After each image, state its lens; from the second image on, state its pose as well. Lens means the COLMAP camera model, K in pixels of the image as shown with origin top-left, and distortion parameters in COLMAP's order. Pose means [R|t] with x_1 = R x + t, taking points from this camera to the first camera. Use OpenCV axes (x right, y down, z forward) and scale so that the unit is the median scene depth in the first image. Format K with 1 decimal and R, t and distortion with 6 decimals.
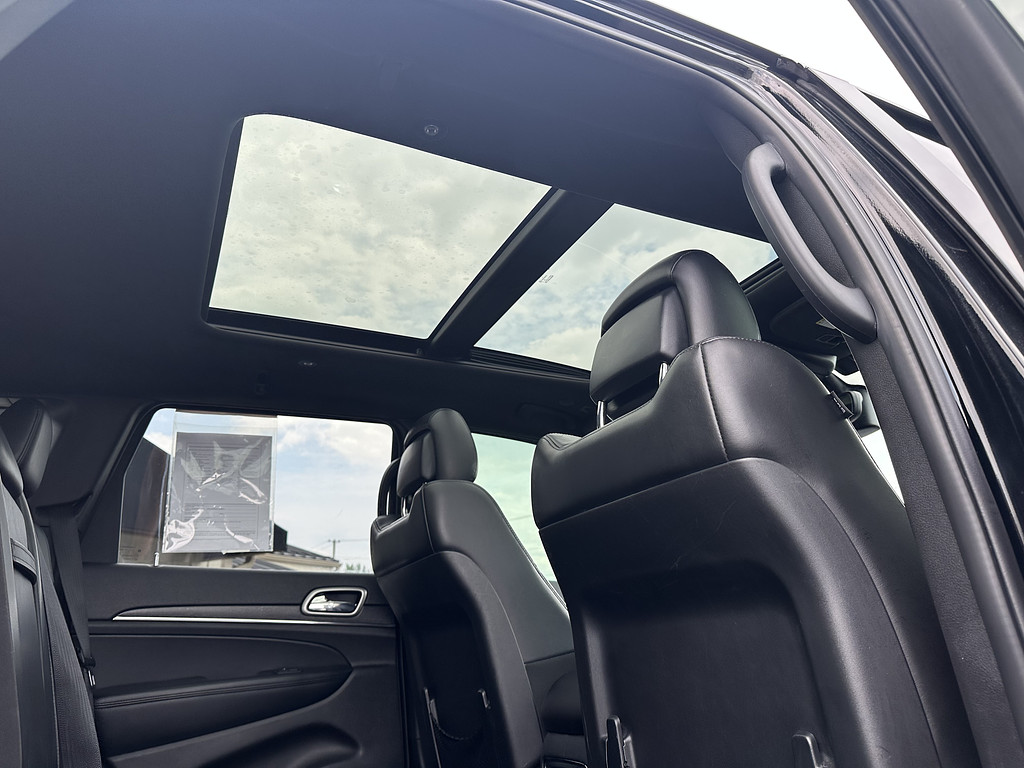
lens RADIAL K [[715.3, 0, 503.8], [0, 715.3, 382.1], [0, 0, 1]] dist [0.012726, -0.025293]
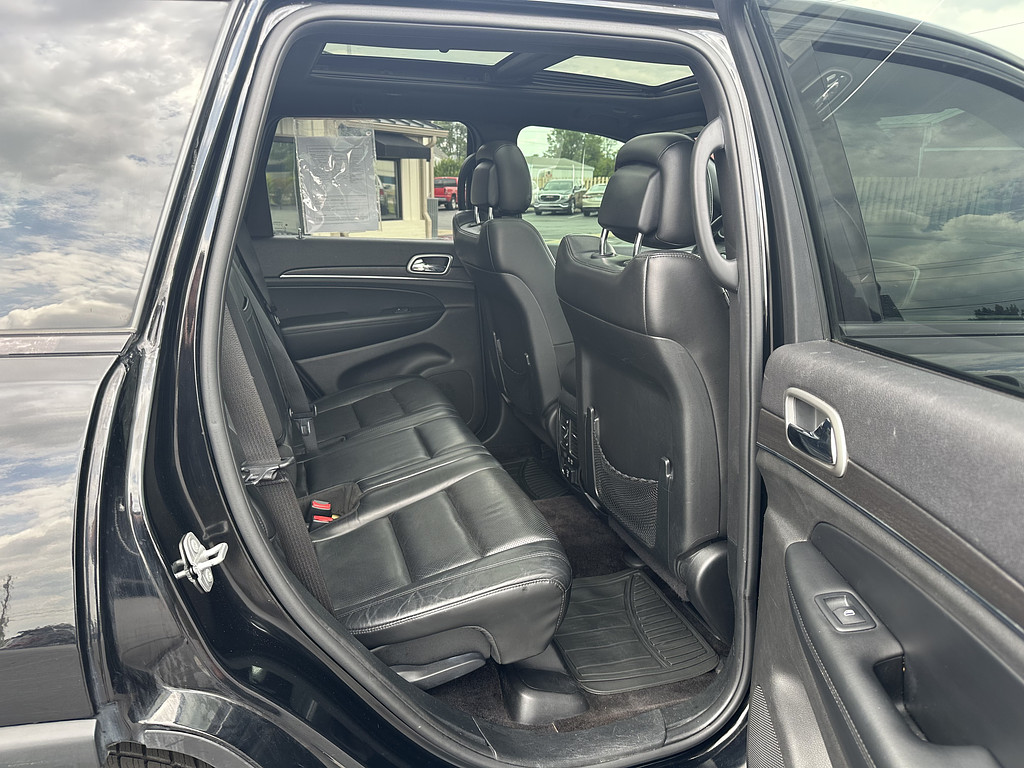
lens RADIAL K [[715.3, 0, 511.2], [0, 715.3, 393.6], [0, 0, 1]] dist [0.012726, -0.025293]
pose [[0.991761, 0.085399, -0.095488, 0.075461], [-0.006147, 0.776254, 0.630390, -0.391622], [0.127958, -0.624609, 0.770384, -0.204457]]
